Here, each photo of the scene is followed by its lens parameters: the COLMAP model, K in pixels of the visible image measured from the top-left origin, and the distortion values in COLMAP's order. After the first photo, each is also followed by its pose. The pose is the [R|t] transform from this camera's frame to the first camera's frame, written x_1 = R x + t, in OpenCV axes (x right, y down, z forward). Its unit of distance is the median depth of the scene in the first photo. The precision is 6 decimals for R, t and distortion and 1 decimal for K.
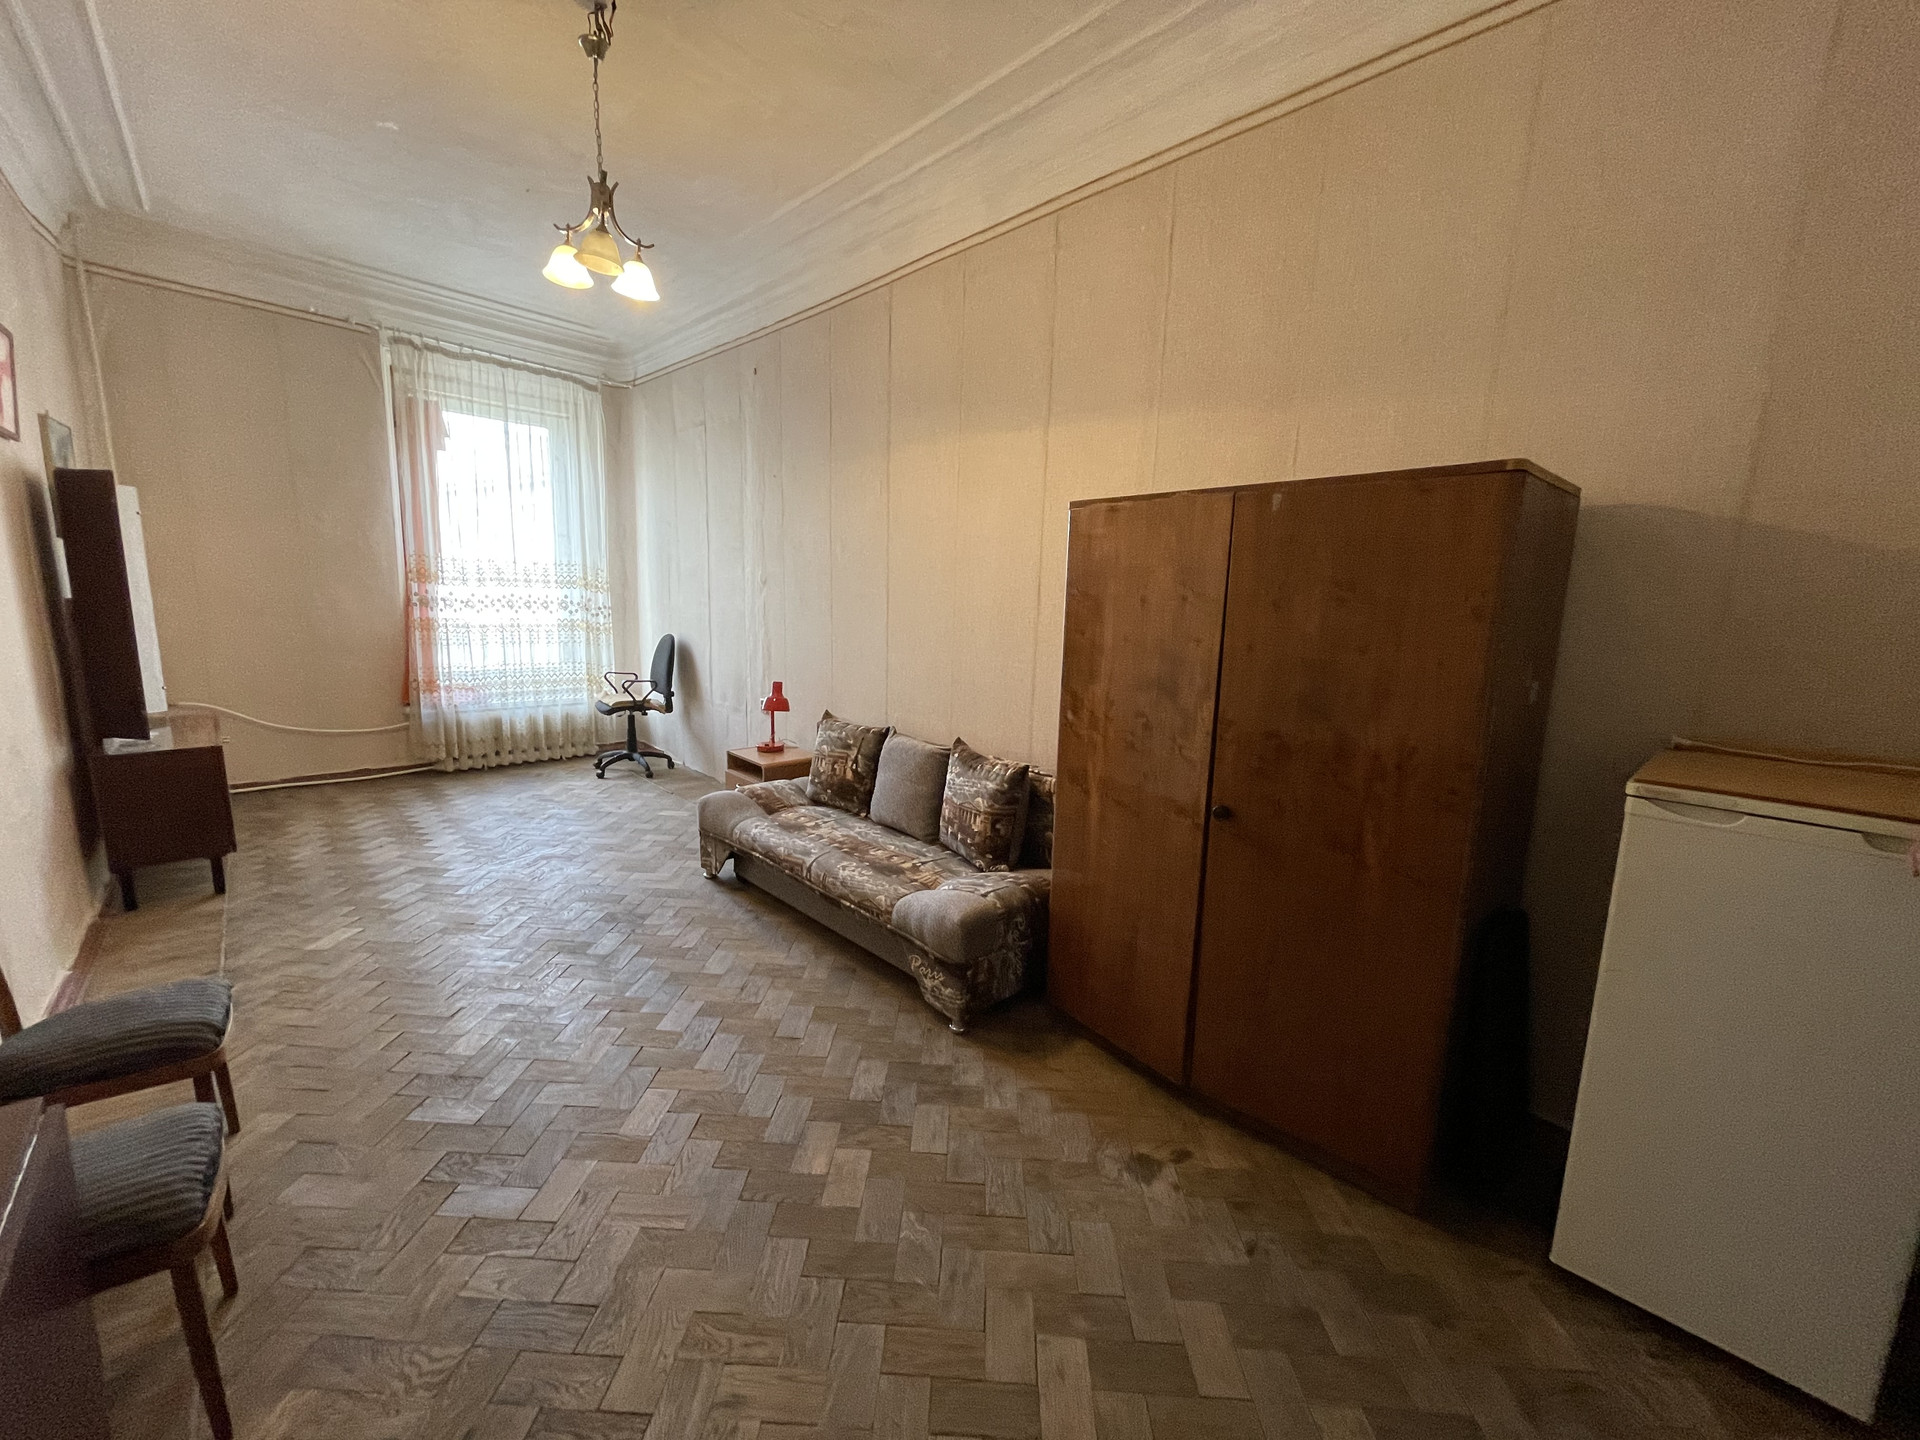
lens RADIAL K [[771.6, 0, 944.7], [0, 771.6, 719.7], [0, 0, 1]] dist [-0.007777, 0.003127]
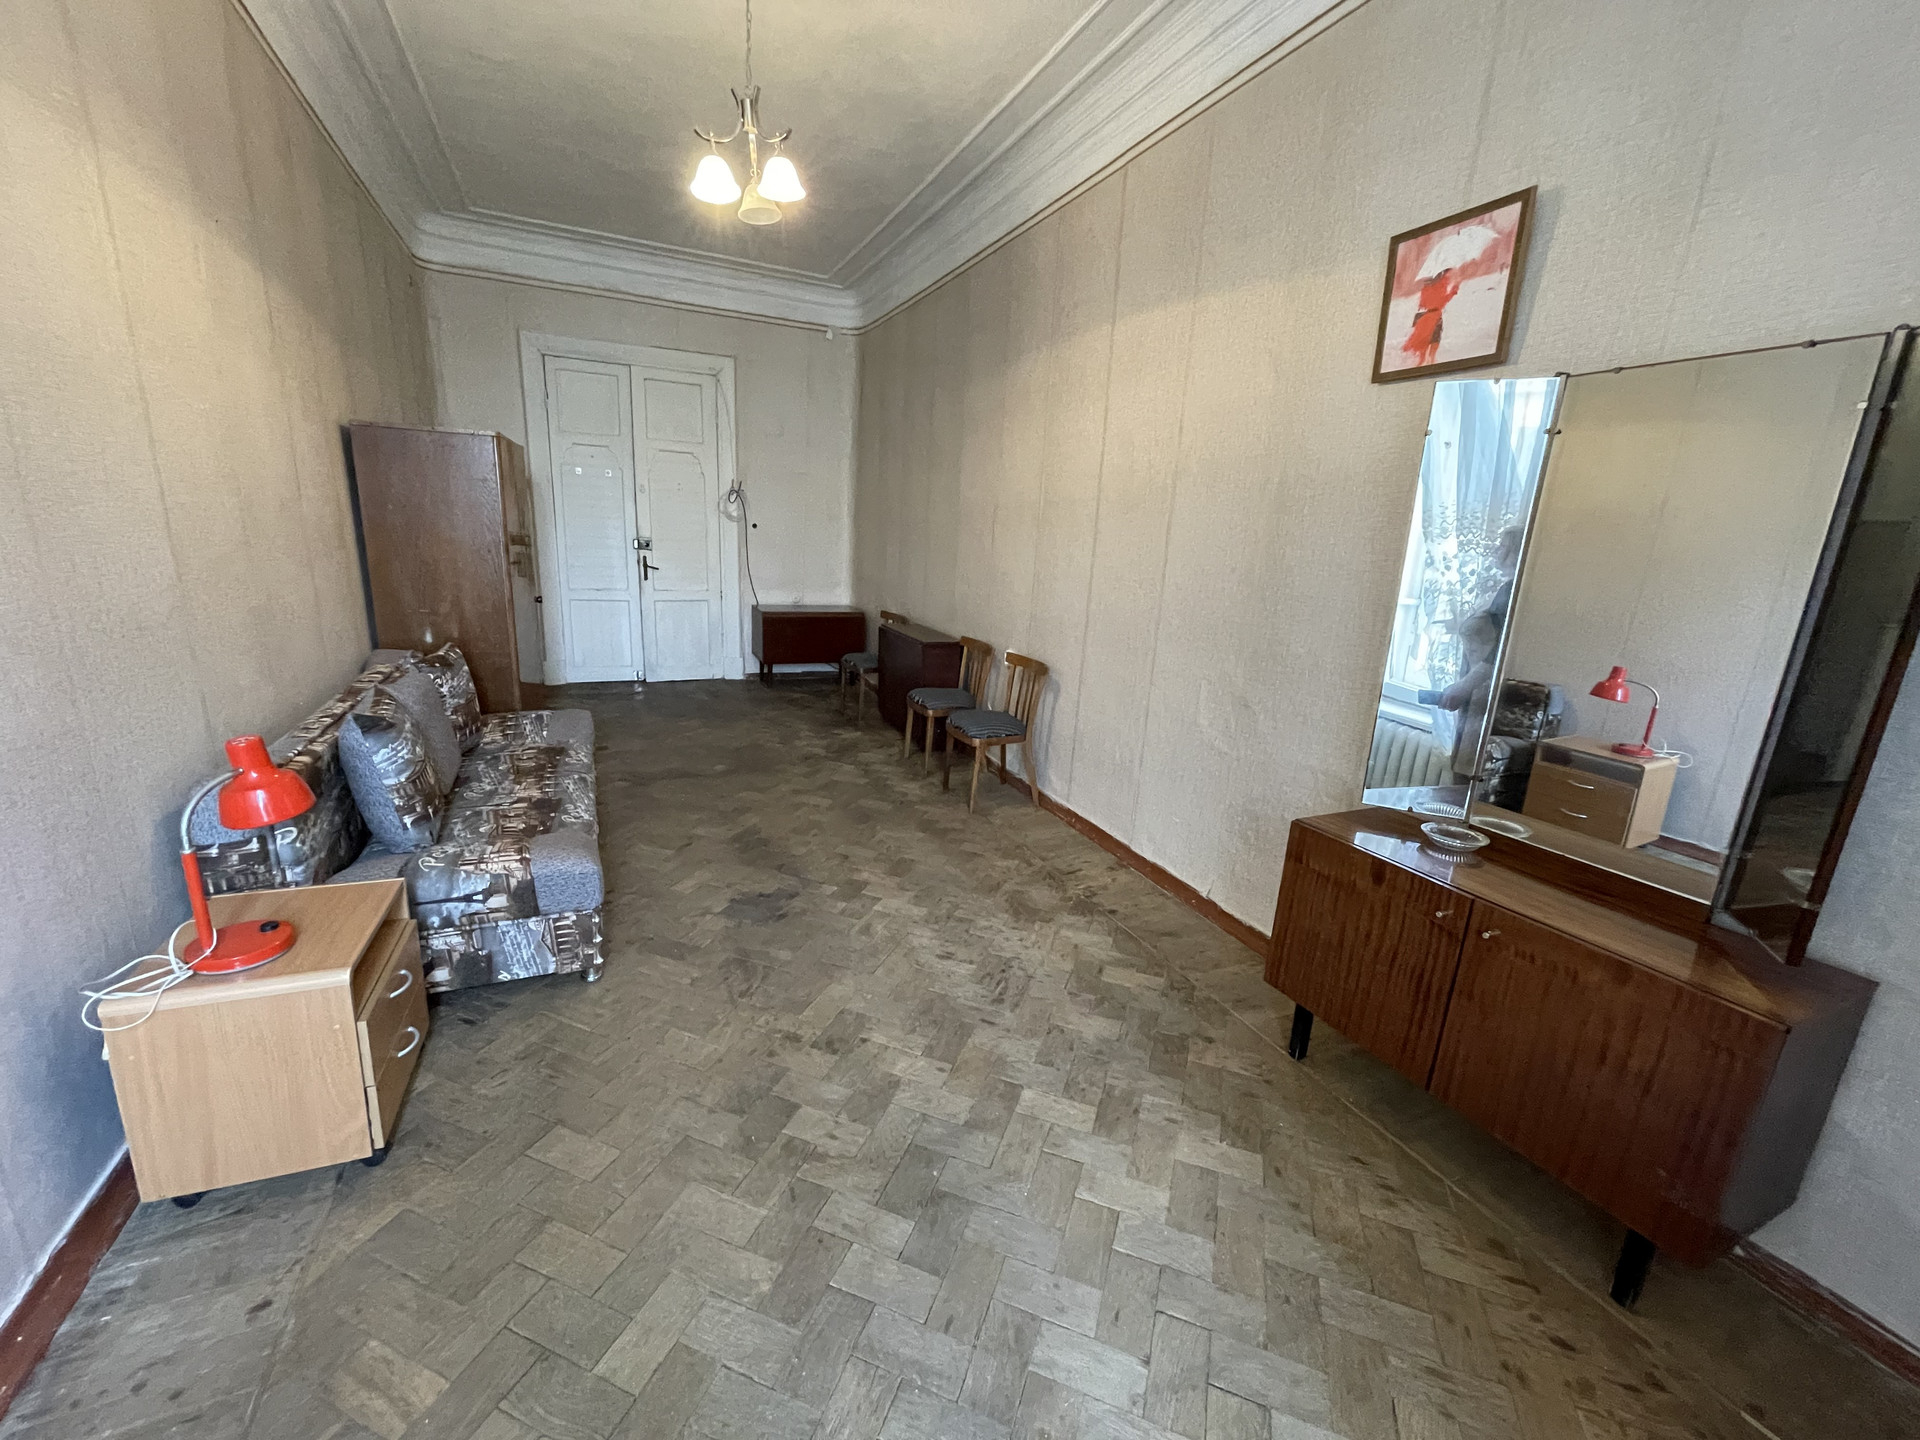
lens RADIAL K [[771.6, 0, 951.6], [0, 771.6, 726.2], [0, 0, 1]] dist [-0.007777, 0.003127]
pose [[-0.948983, -0.155073, 0.274561, -0.820333], [-0.032650, 0.914360, 0.403583, -0.275093], [-0.313633, 0.374029, -0.872775, 1.577033]]
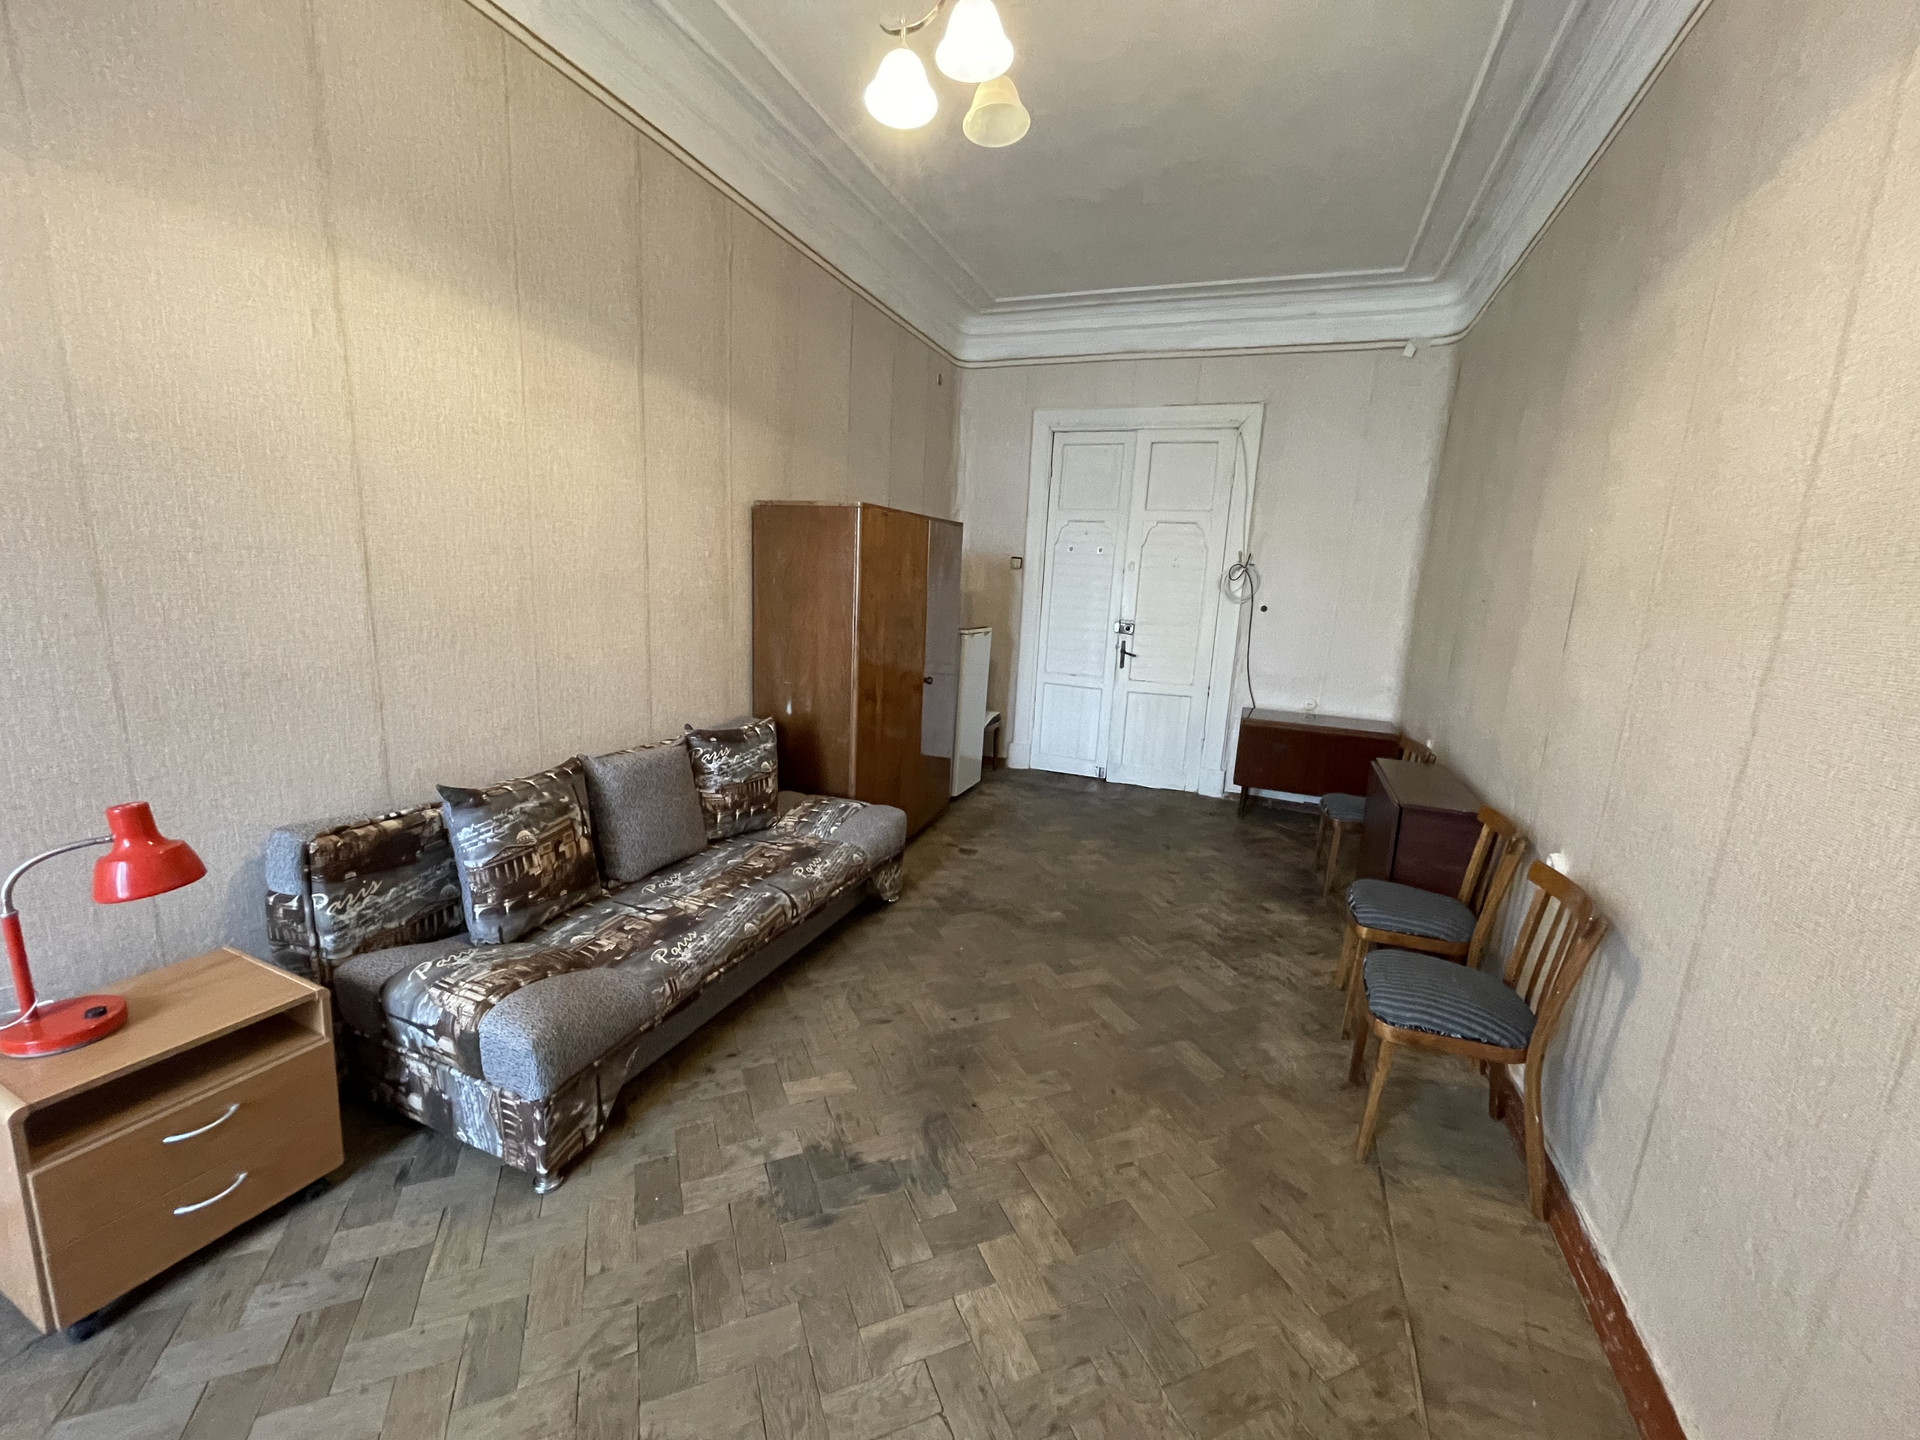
lens RADIAL K [[771.6, 0, 950.0], [0, 771.6, 725.1], [0, 0, 1]] dist [-0.007777, 0.003127]
pose [[-0.424960, -0.222819, 0.877360, -0.857986], [0.079317, 0.956338, 0.281295, -0.194900], [-0.901730, 0.189128, -0.388732, 1.043997]]
